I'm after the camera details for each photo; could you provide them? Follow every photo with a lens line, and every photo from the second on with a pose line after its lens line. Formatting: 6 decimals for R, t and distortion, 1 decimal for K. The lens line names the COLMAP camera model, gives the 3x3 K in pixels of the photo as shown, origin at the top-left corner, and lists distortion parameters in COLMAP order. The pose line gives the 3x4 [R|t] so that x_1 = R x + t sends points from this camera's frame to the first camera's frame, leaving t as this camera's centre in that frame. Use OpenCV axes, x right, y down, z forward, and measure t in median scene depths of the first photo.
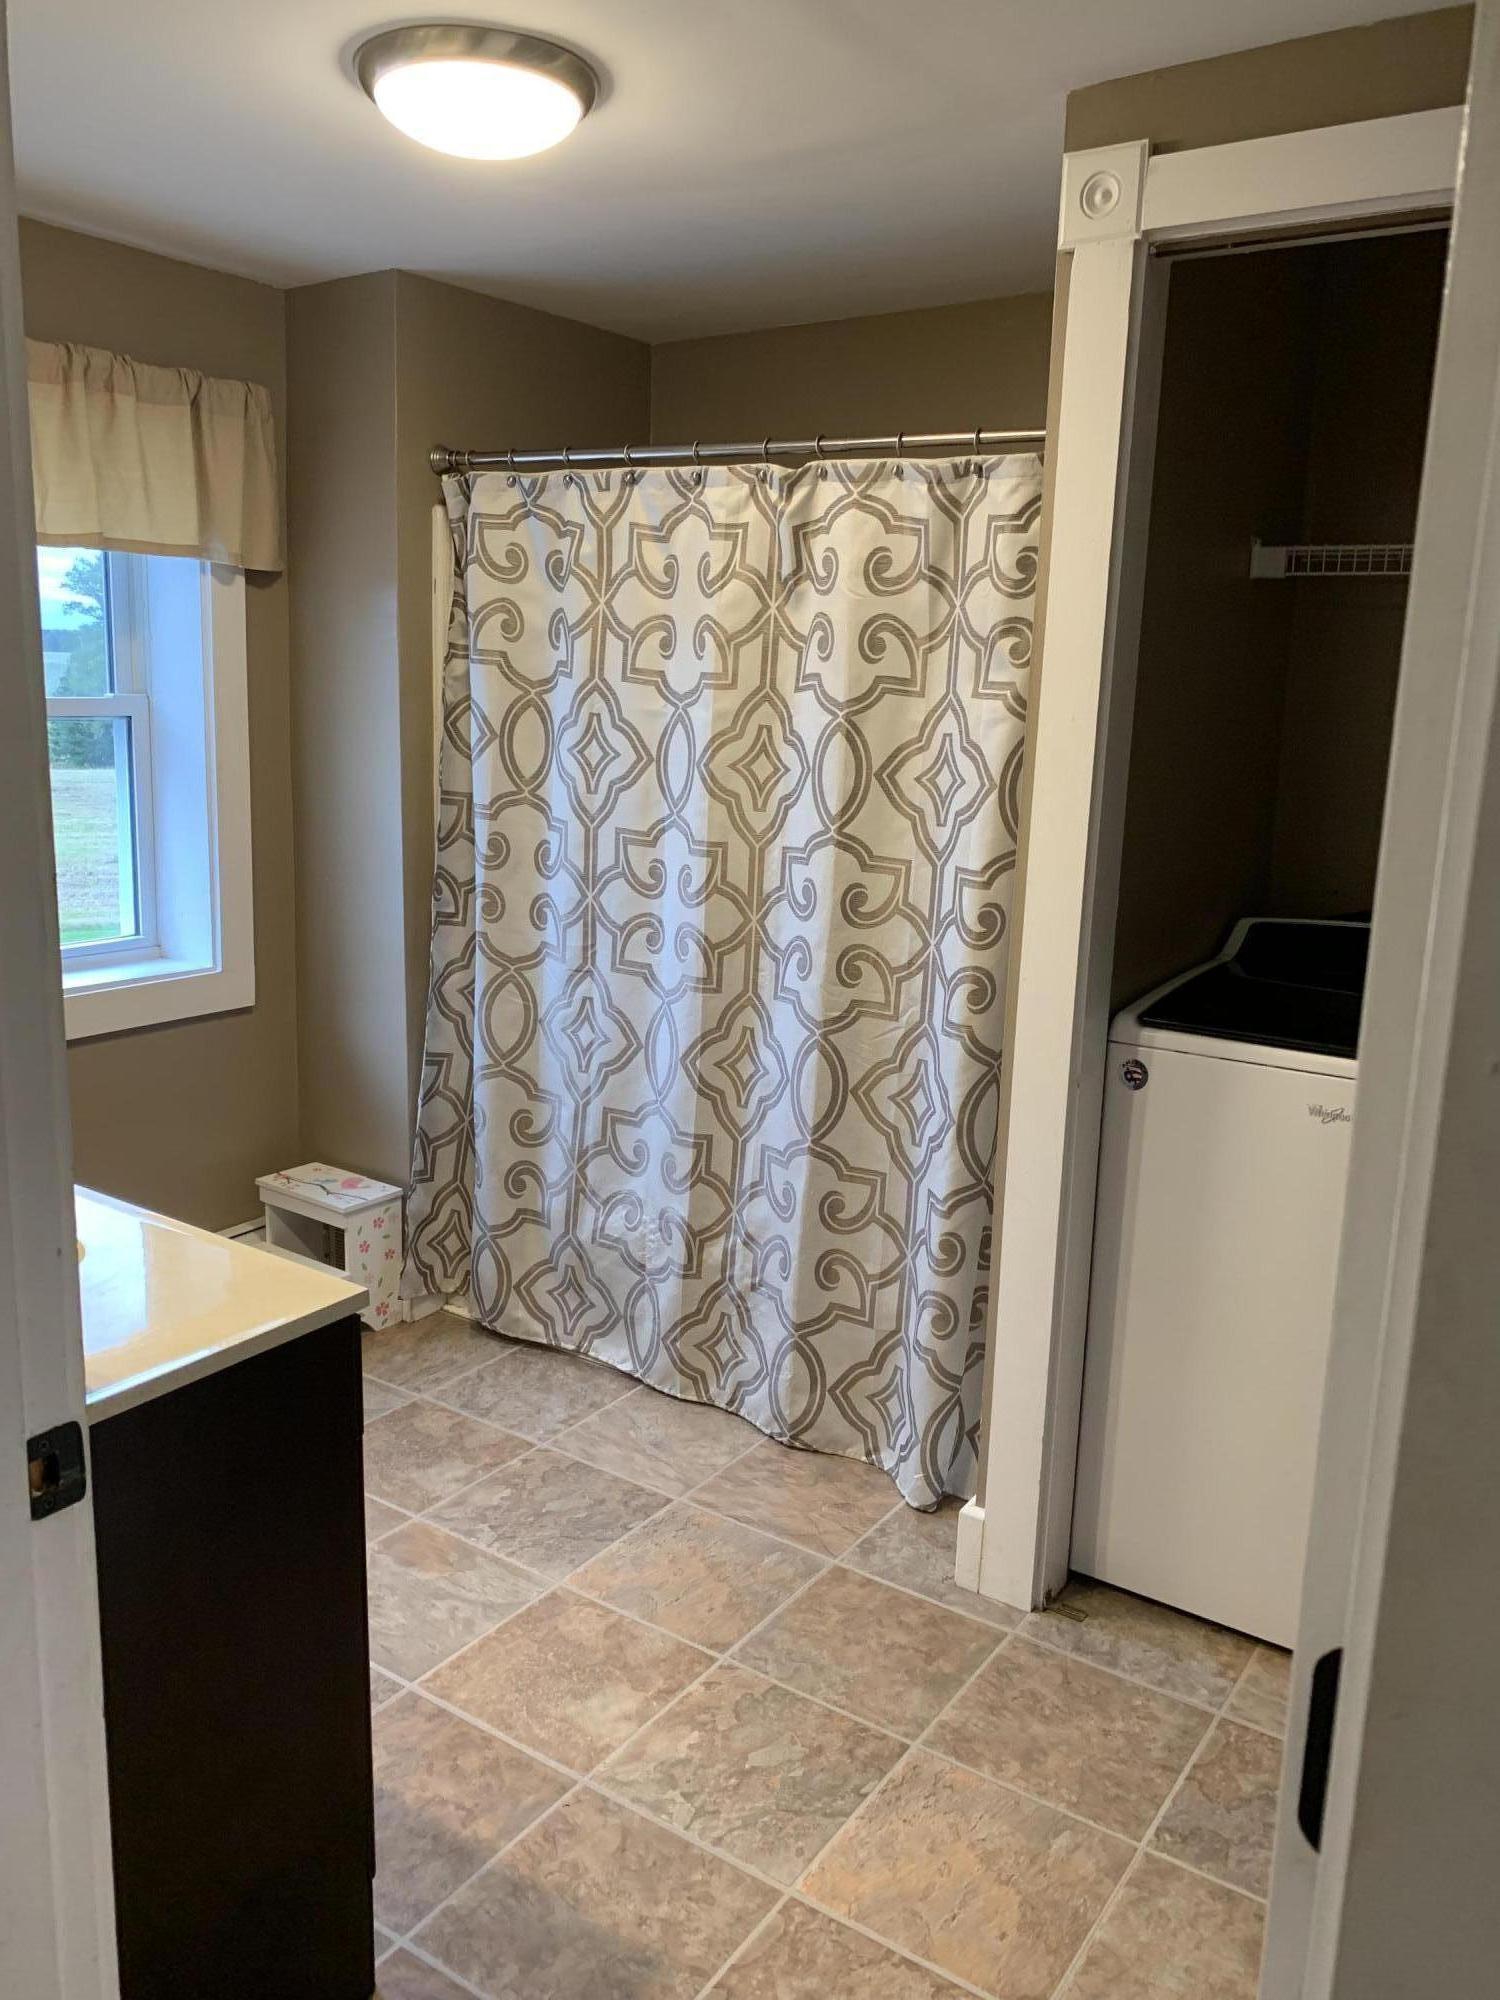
lens RADIAL K [[1523.8, 0, 754.9], [0, 1523.8, 996.6], [0, 0, 1]] dist [-0.012919, -0.006740]
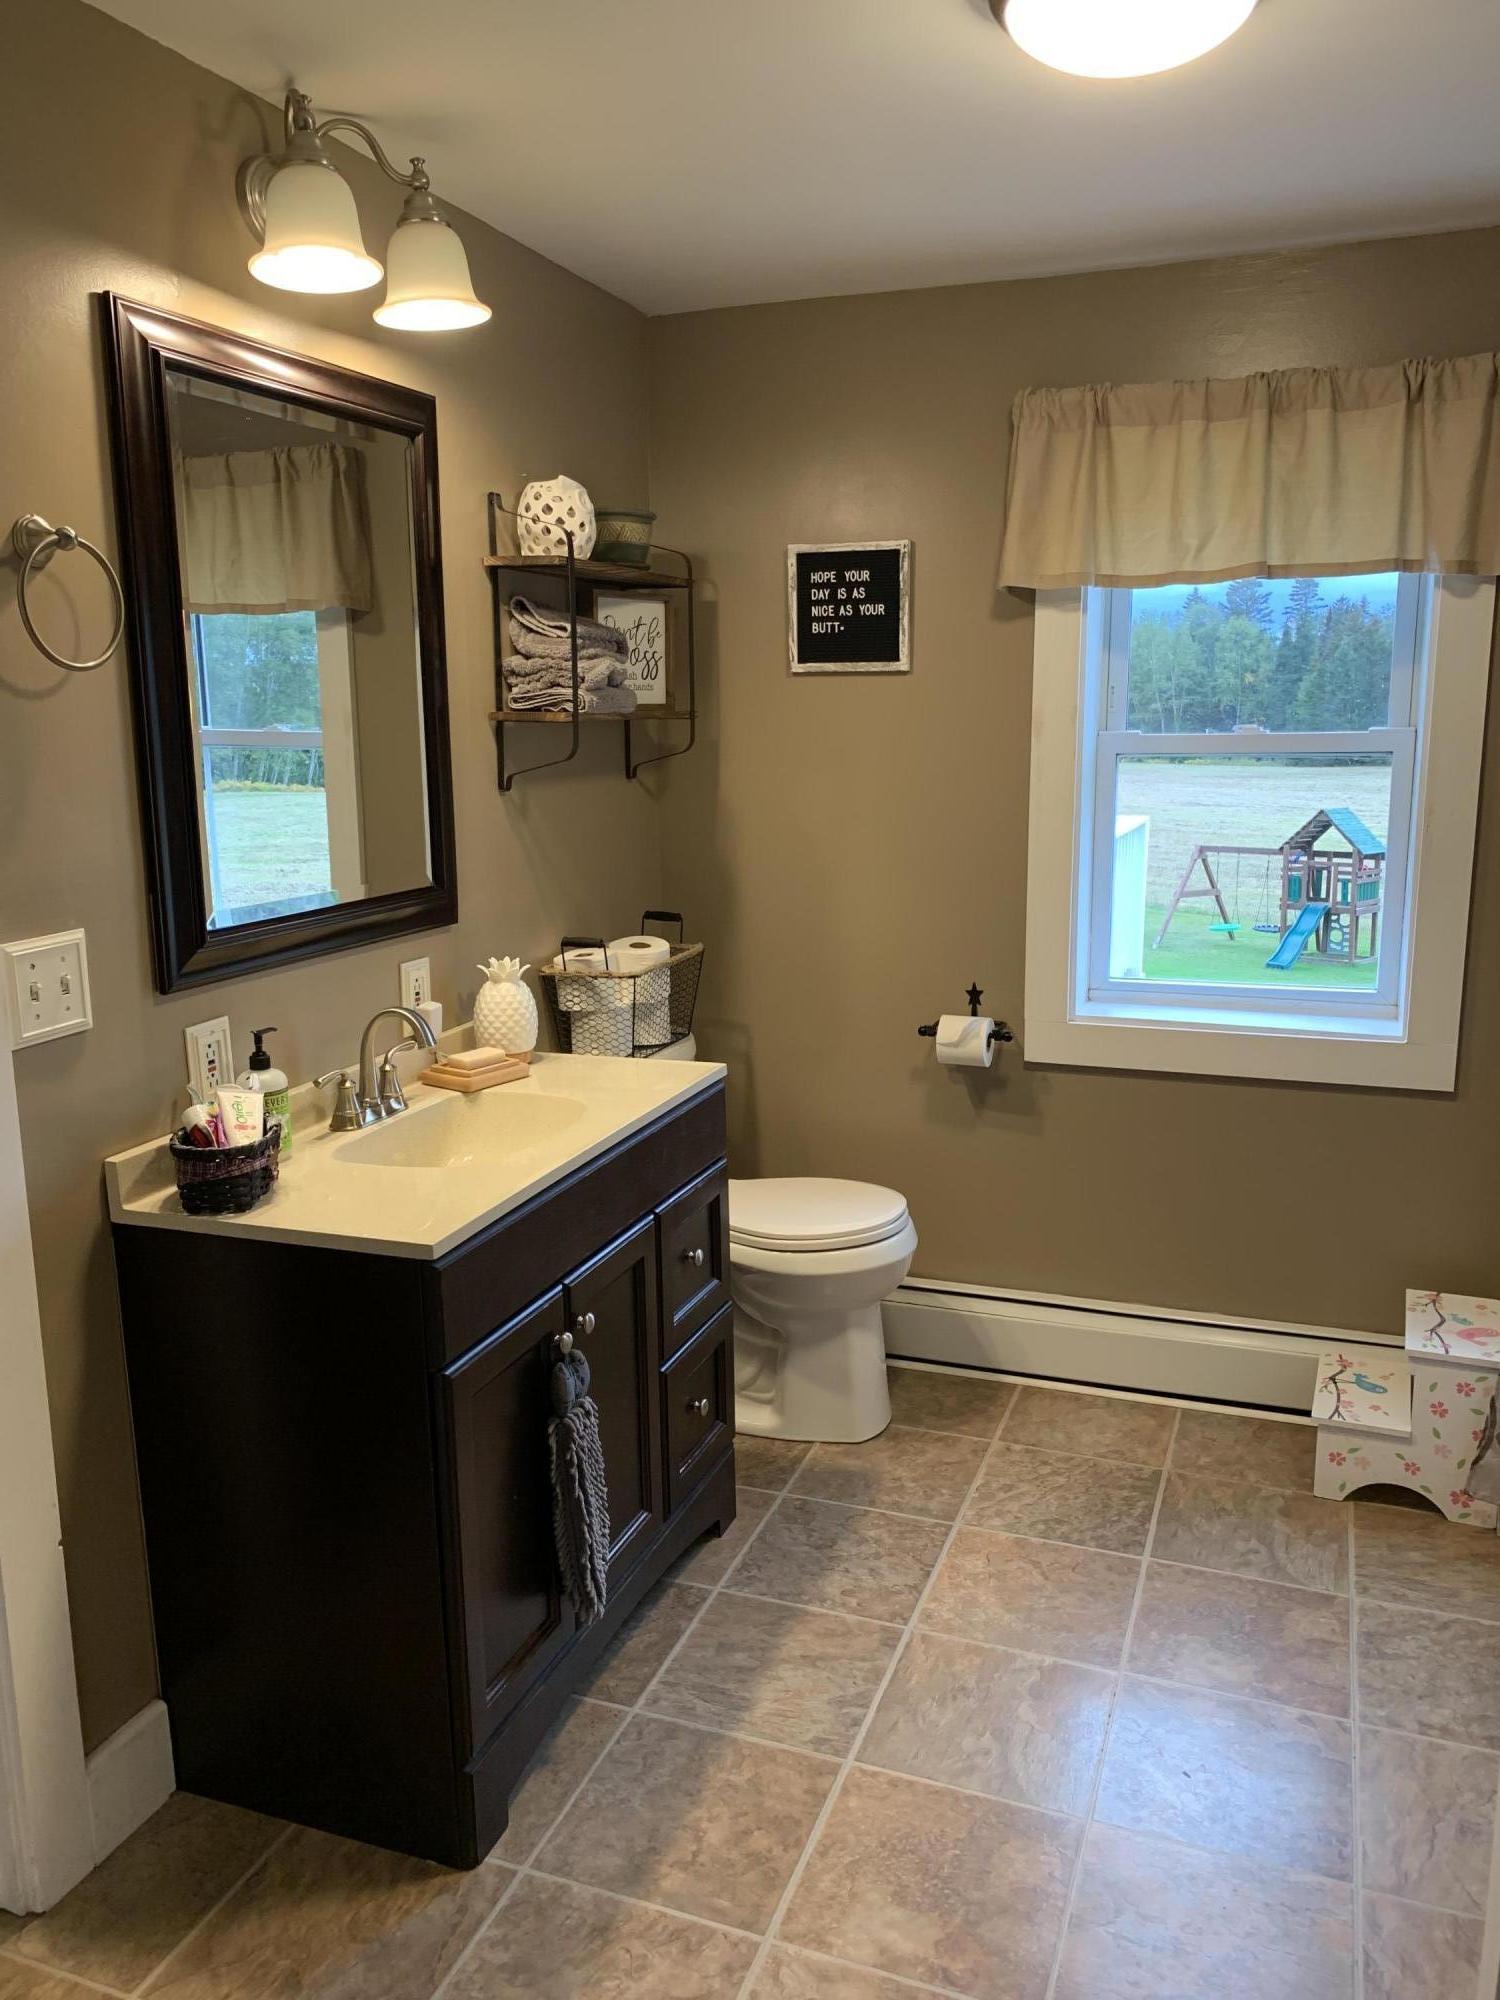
lens RADIAL K [[1523.8, 0, 757.3], [0, 1523.8, 997.5], [0, 0, 1]] dist [-0.012919, -0.006740]
pose [[0.240432, 0.168086, -0.956002, 0.419090], [-0.194280, 0.973297, 0.122266, -0.082007], [0.951024, 0.156336, 0.266668, 0.442300]]
